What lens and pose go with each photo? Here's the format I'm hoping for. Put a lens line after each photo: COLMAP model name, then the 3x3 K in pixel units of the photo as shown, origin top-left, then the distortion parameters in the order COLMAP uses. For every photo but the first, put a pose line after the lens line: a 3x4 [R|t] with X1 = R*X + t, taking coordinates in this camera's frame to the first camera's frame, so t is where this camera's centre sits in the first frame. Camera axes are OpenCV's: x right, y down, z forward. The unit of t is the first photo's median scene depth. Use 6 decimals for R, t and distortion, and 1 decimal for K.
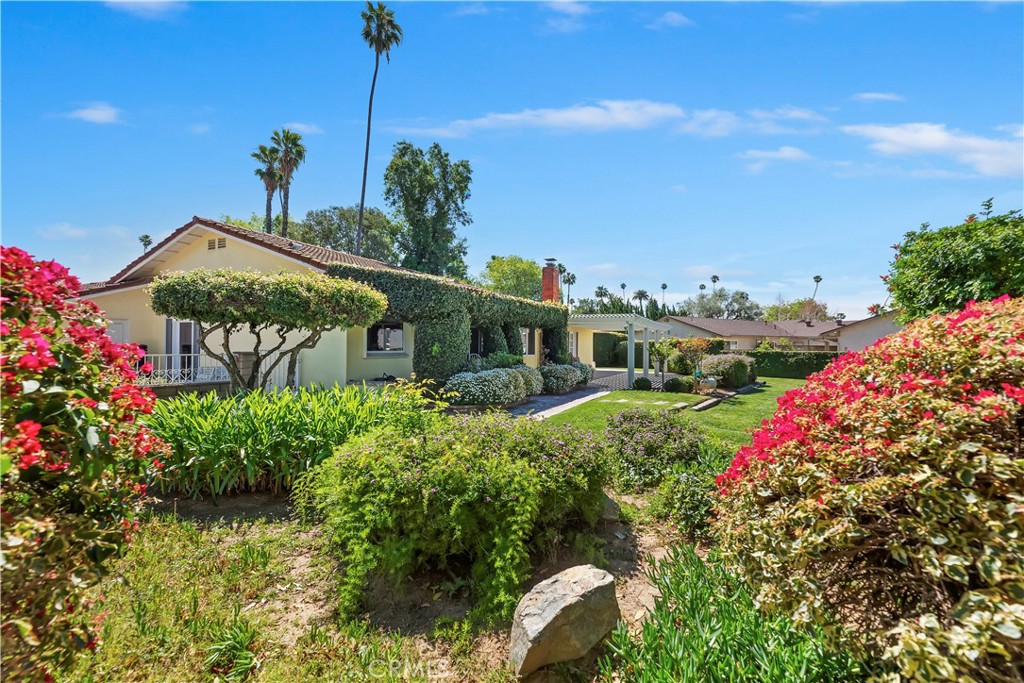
lens RADIAL K [[455.8, 0, 513.0], [0, 455.8, 338.4], [0, 0, 1]] dist [0.001246, 0.000447]
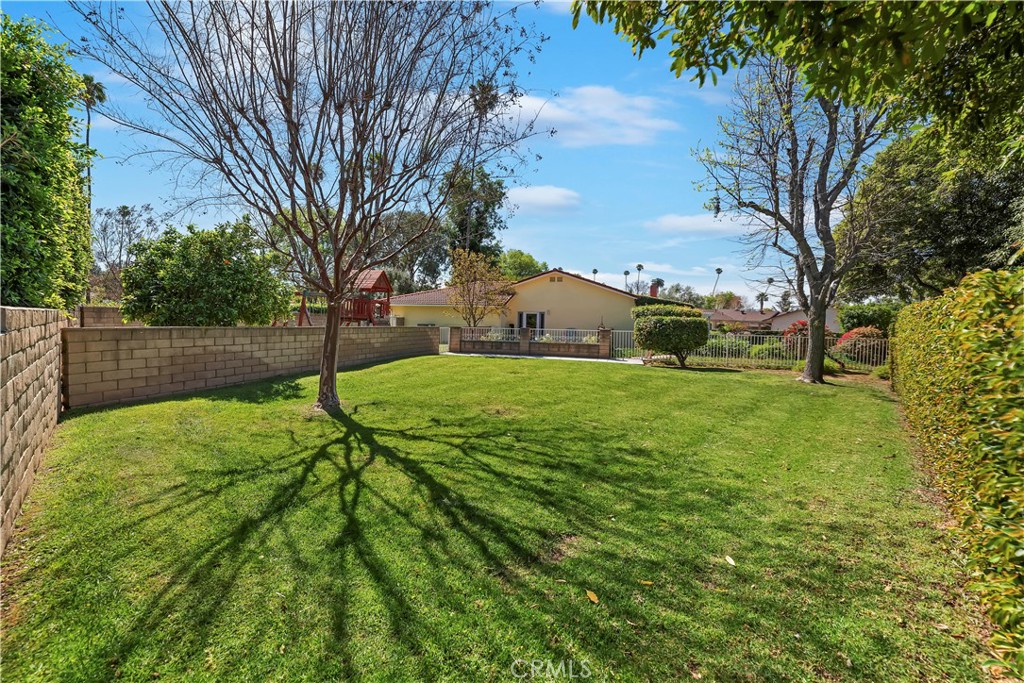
lens RADIAL K [[455.8, 0, 513.0], [0, 455.8, 338.4], [0, 0, 1]] dist [0.001246, 0.000447]
pose [[0.980725, 0.004126, 0.195347, -0.321883], [-0.014066, 0.998674, 0.049523, -0.007779], [-0.194884, -0.051316, 0.979483, -0.277748]]
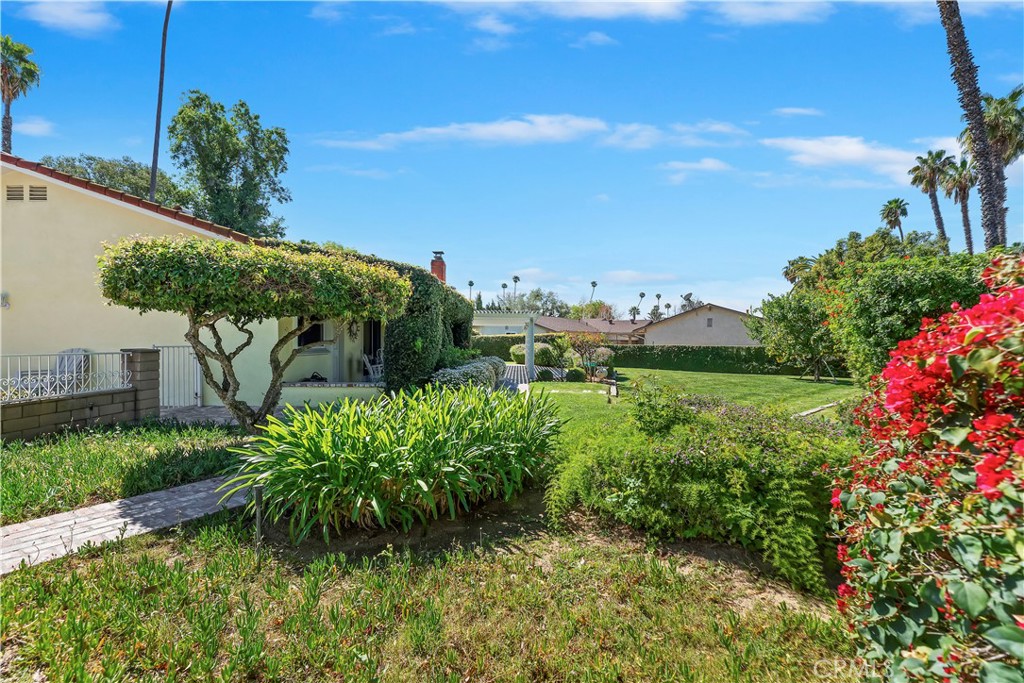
lens RADIAL K [[455.8, 0, 513.0], [0, 455.8, 338.4], [0, 0, 1]] dist [0.001246, 0.000447]
pose [[0.908269, 0.002052, 0.418382, -0.068183], [-0.007251, 0.999915, 0.010837, -0.000009], [-0.418324, -0.012876, 0.908206, 0.015626]]
